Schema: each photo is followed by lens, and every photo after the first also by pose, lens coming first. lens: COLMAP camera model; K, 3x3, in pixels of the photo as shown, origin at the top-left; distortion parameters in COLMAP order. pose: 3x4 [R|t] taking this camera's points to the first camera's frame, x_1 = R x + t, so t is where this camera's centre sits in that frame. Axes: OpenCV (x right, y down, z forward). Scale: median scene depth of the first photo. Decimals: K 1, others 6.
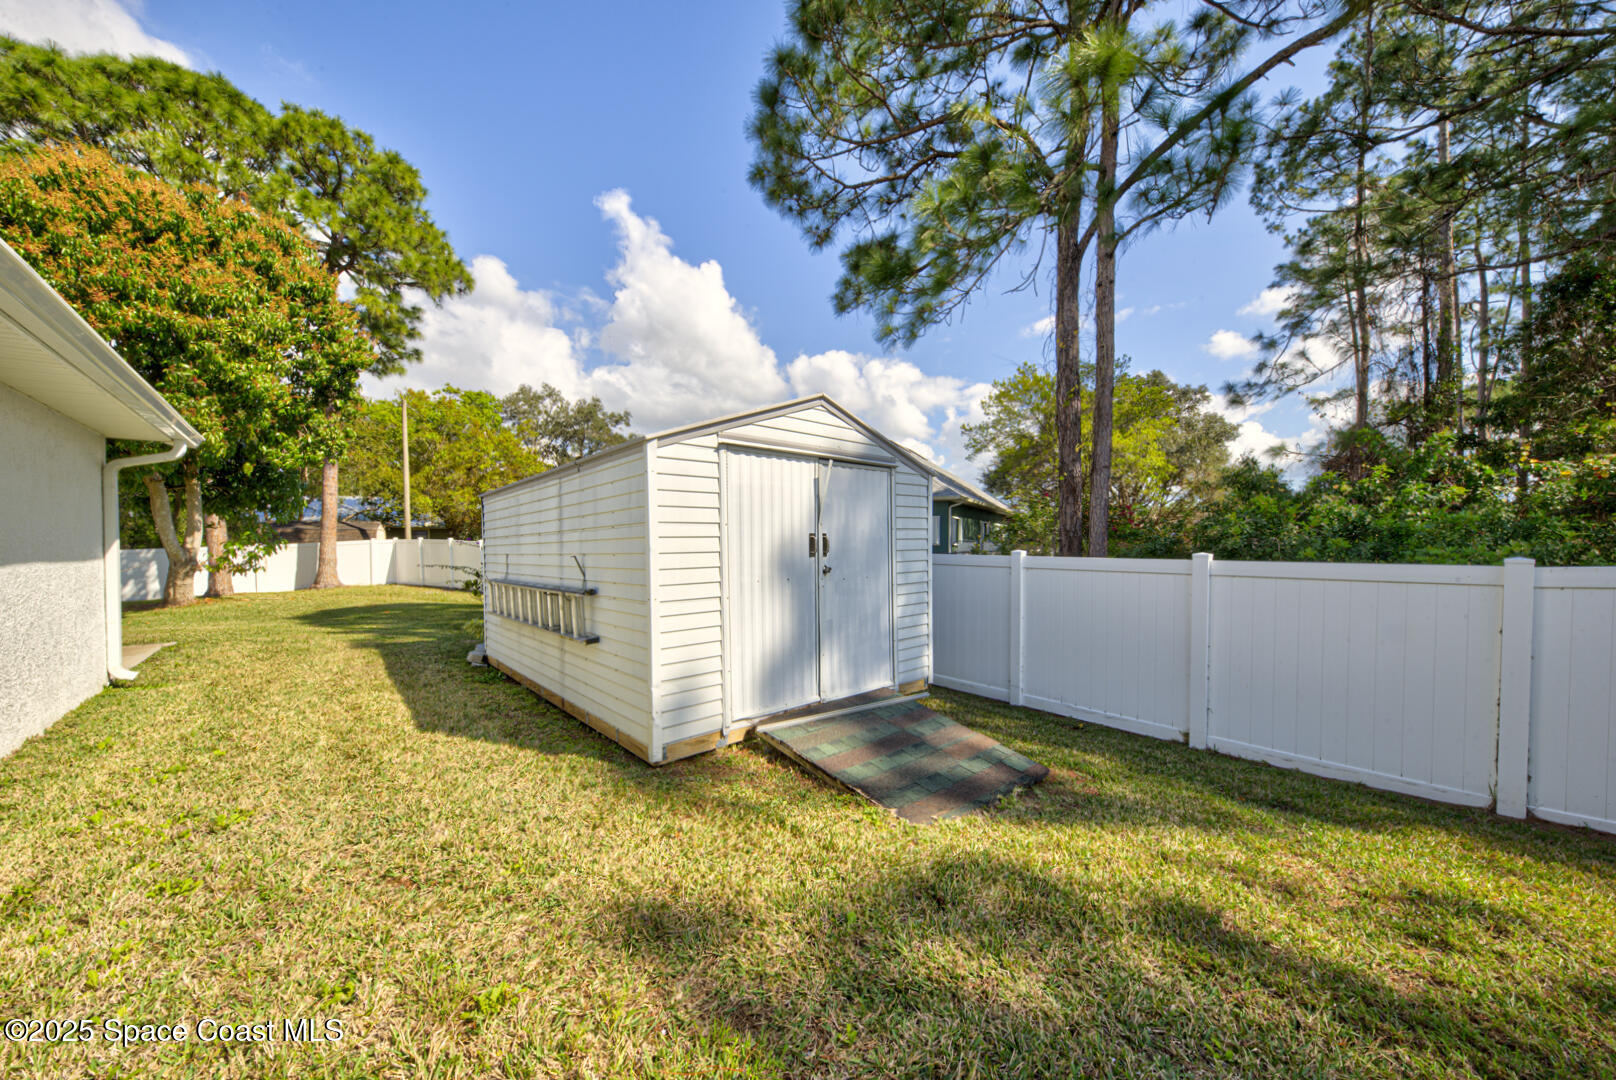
lens RADIAL K [[555.3, 0, 804.4], [0, 555.3, 557.3], [0, 0, 1]] dist [0.013600, -0.000356]
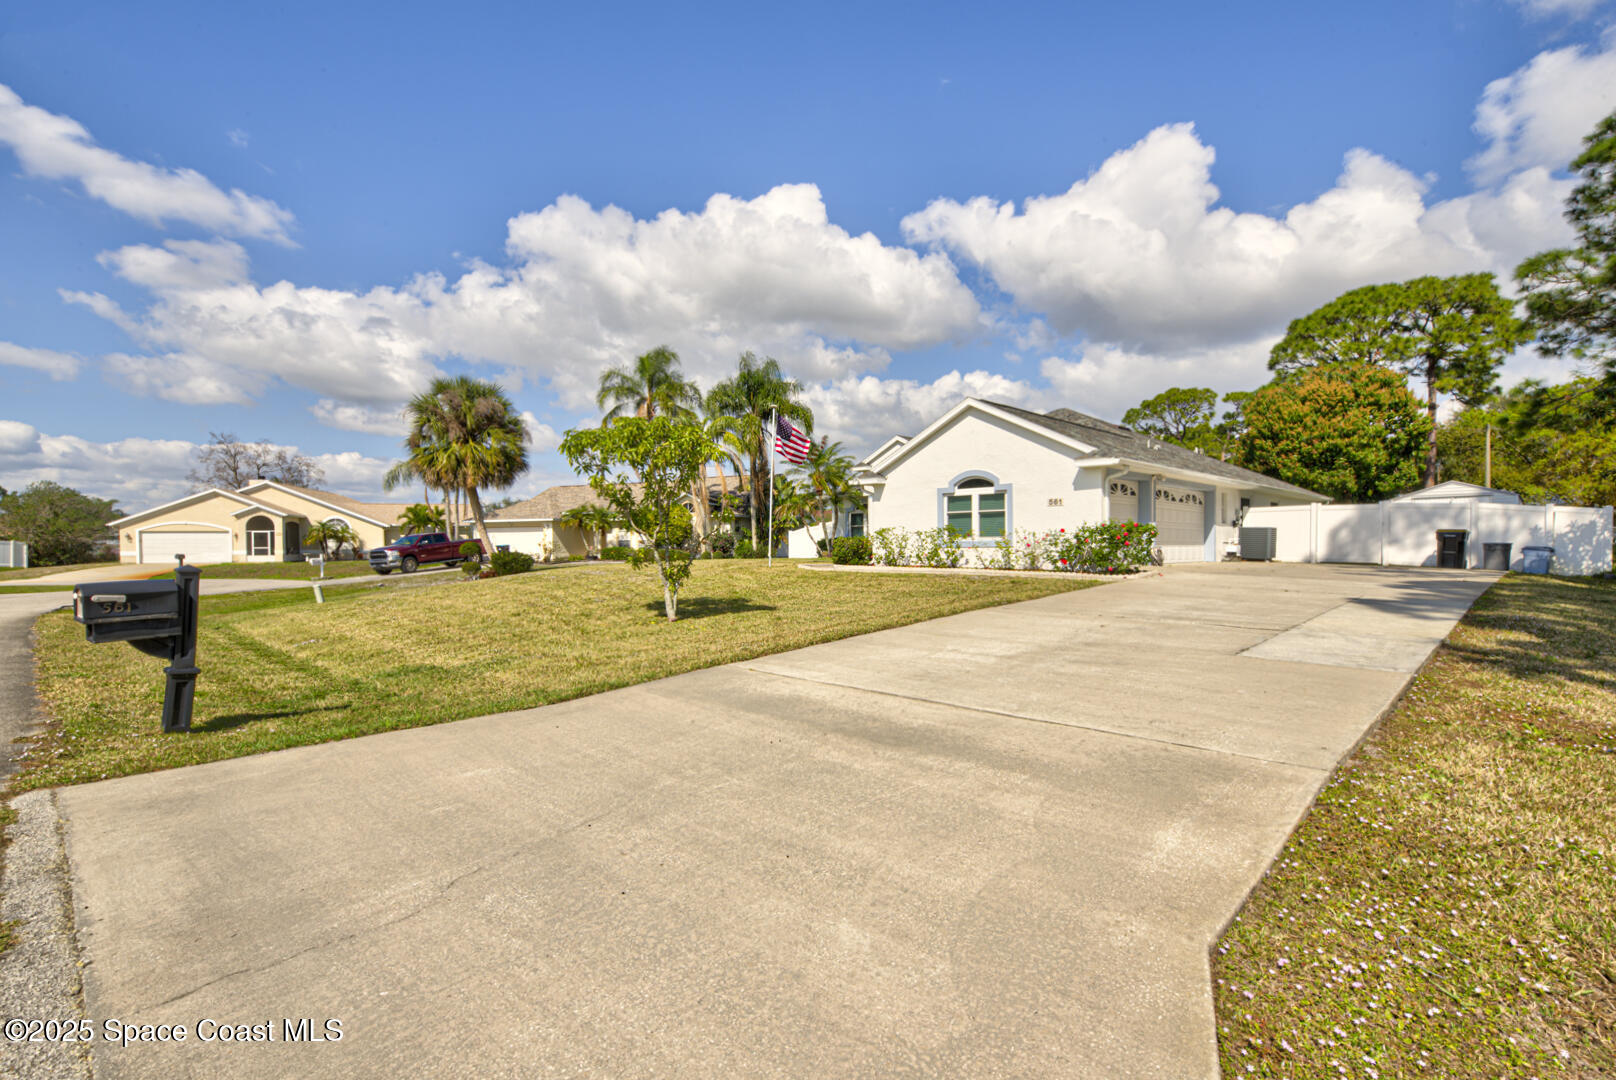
lens RADIAL K [[714.8, 0, 790.5], [0, 714.8, 544.8], [0, 0, 1]] dist [0.001361, 0.000122]
pose [[0.044849, -0.001029, -0.998993, 1.060285], [-0.004218, 0.999990, -0.001220, 0.030117], [0.998985, 0.004268, 0.044844, -0.854806]]
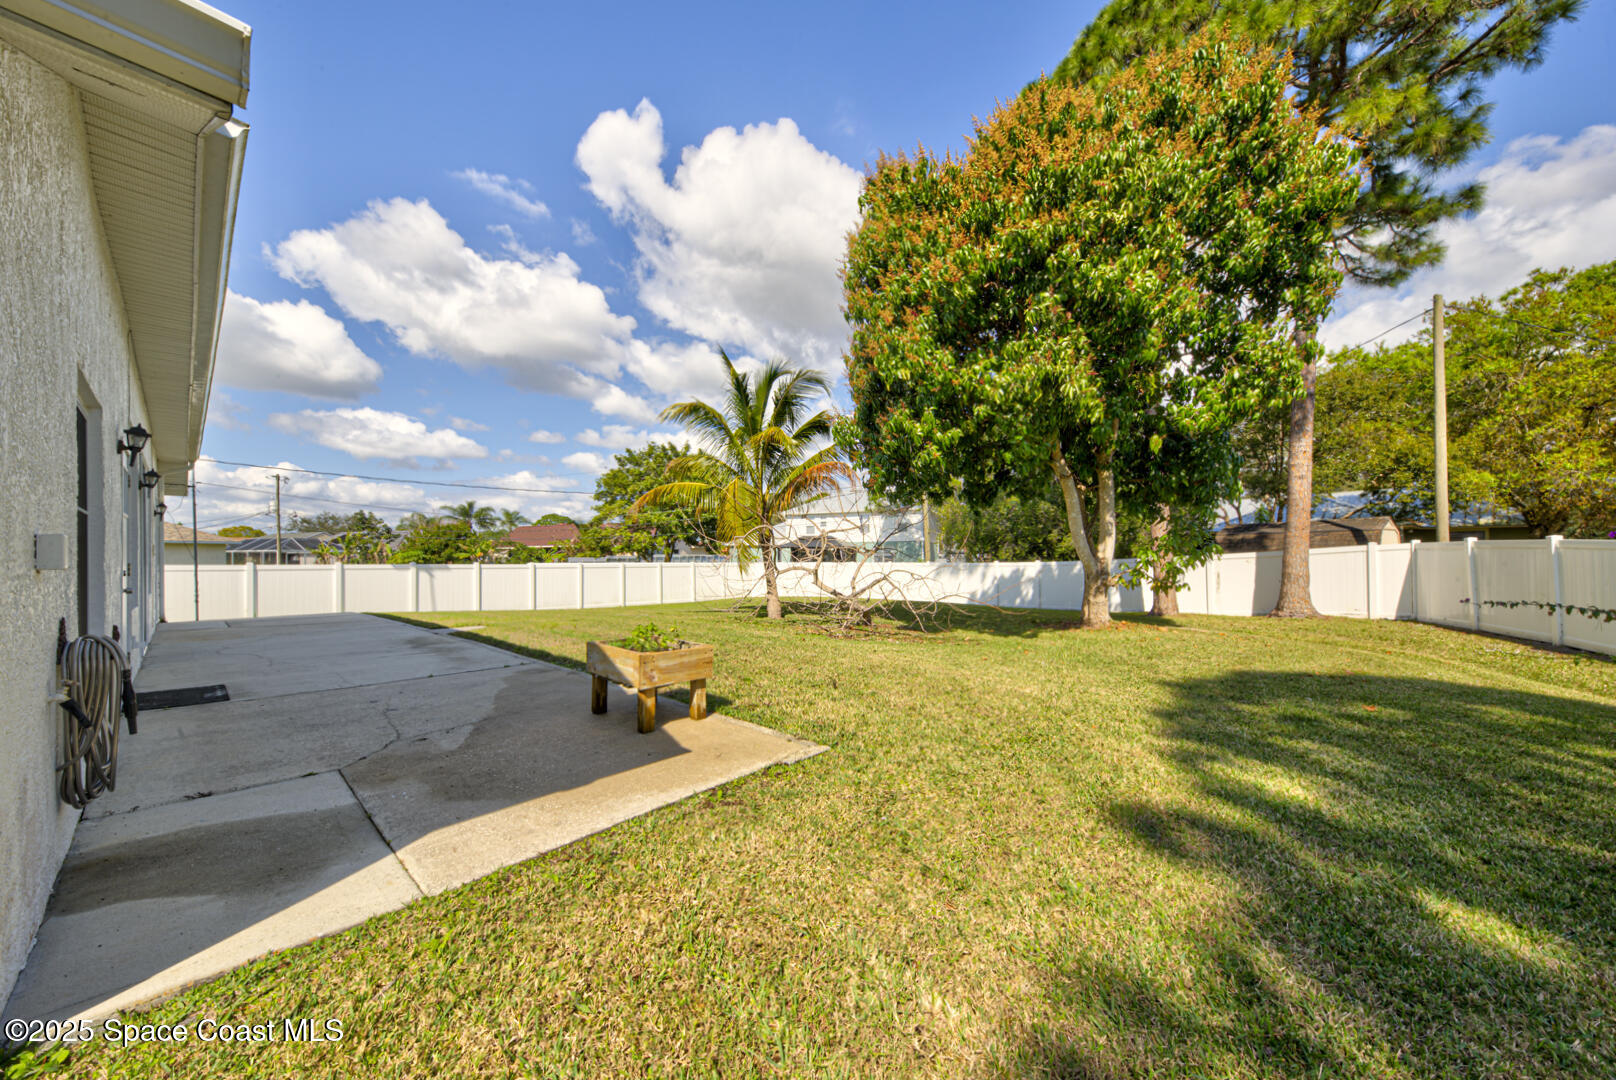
lens RADIAL K [[555.3, 0, 804.4], [0, 555.3, 557.3], [0, 0, 1]] dist [0.013600, -0.000356]
pose [[0.104324, -0.007871, -0.994512, -0.242769], [-0.015518, 0.999834, -0.009541, -0.001905], [0.994422, 0.016428, 0.104184, 0.348193]]
